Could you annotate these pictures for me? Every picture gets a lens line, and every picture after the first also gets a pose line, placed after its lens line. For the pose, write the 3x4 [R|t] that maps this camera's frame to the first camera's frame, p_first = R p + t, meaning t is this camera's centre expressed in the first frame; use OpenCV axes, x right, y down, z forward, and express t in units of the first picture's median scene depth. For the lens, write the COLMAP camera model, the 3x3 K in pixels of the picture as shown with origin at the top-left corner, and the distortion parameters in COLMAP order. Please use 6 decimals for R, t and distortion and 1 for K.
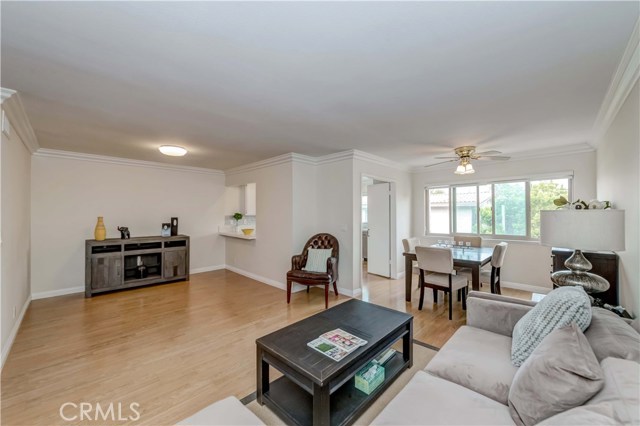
lens RADIAL K [[247.0, 0, 314.4], [0, 247.0, 212.0], [0, 0, 1]] dist [-0.008663, -0.000040]
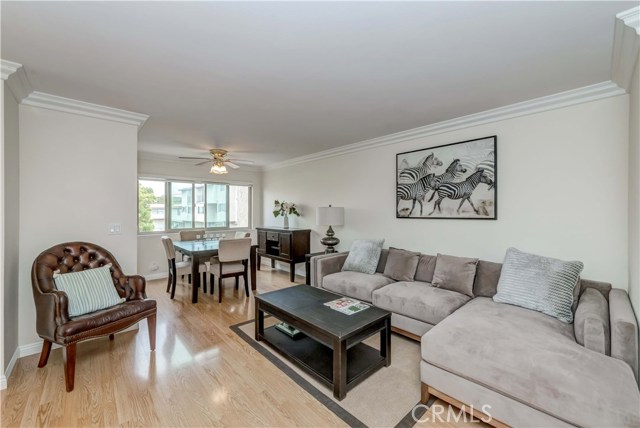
lens RADIAL K [[255.3, 0, 324.4], [0, 255.3, 213.9], [0, 0, 1]] dist [-0.000084, 0.000061]
pose [[0.037323, -0.008259, 0.999269, -0.432217], [-0.007161, 0.999938, 0.008532, 0.012513], [-0.999278, -0.007474, 0.037261, 0.367653]]
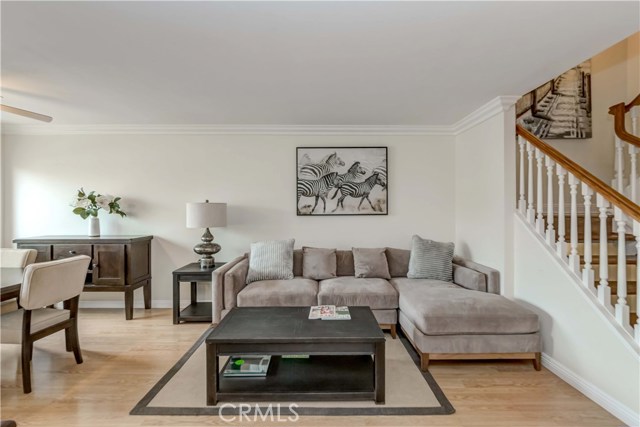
lens RADIAL K [[296.0, 0, 320.4], [0, 296.0, 209.5], [0, 0, 1]] dist [-0.001589, -0.000271]
pose [[-0.707796, 0.004147, 0.706405, -0.297332], [-0.001595, 0.999971, -0.007468, 0.018485], [-0.706415, -0.006412, -0.707769, 0.703463]]
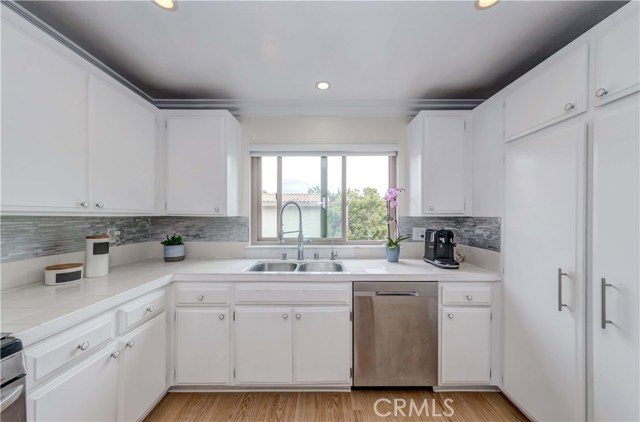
lens RADIAL K [[229.7, 0, 327.5], [0, 229.7, 214.6], [0, 0, 1]] dist [-0.008864, 0.000046]
pose [[0.683099, 0.004091, 0.730314, 0.014675], [-0.010380, 0.999938, 0.004107, 0.015195], [-0.730252, -0.010387, 0.683099, 1.226560]]
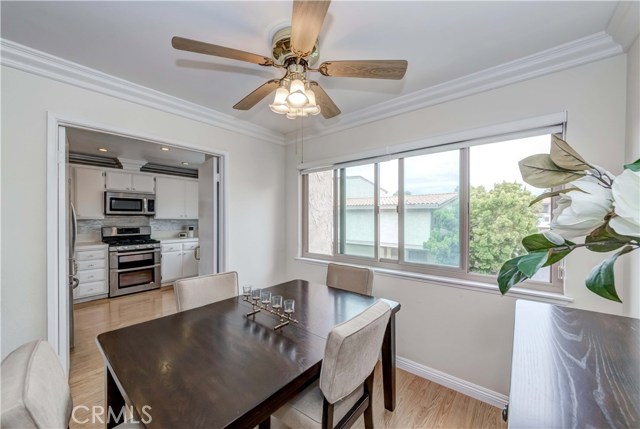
lens RADIAL K [[249.3, 0, 317.5], [0, 249.3, 217.9], [0, 0, 1]] dist [-0.001742, -0.000030]
pose [[0.995067, 0.002112, 0.099187, 0.480609], [-0.003333, 0.999921, 0.012140, 0.000213], [-0.099153, -0.012411, 0.994995, 0.492682]]
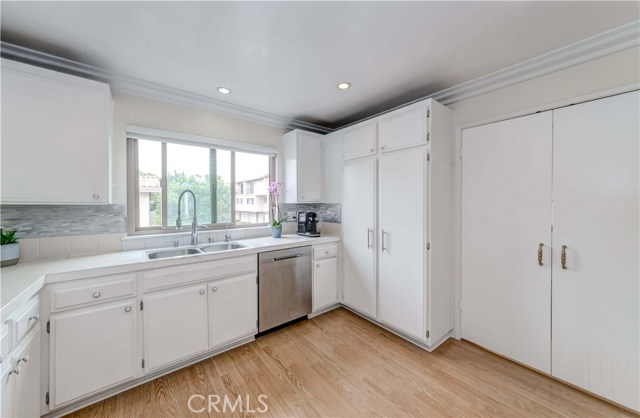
lens RADIAL K [[226.0, 0, 326.4], [0, 226.0, 202.6], [0, 0, 1]] dist [-0.000251, -0.000034]
pose [[0.073105, 0.000714, 0.997324, -0.134156], [-0.008091, 0.999967, -0.000123, 0.016092], [-0.997291, -0.008060, 0.073108, 1.264932]]
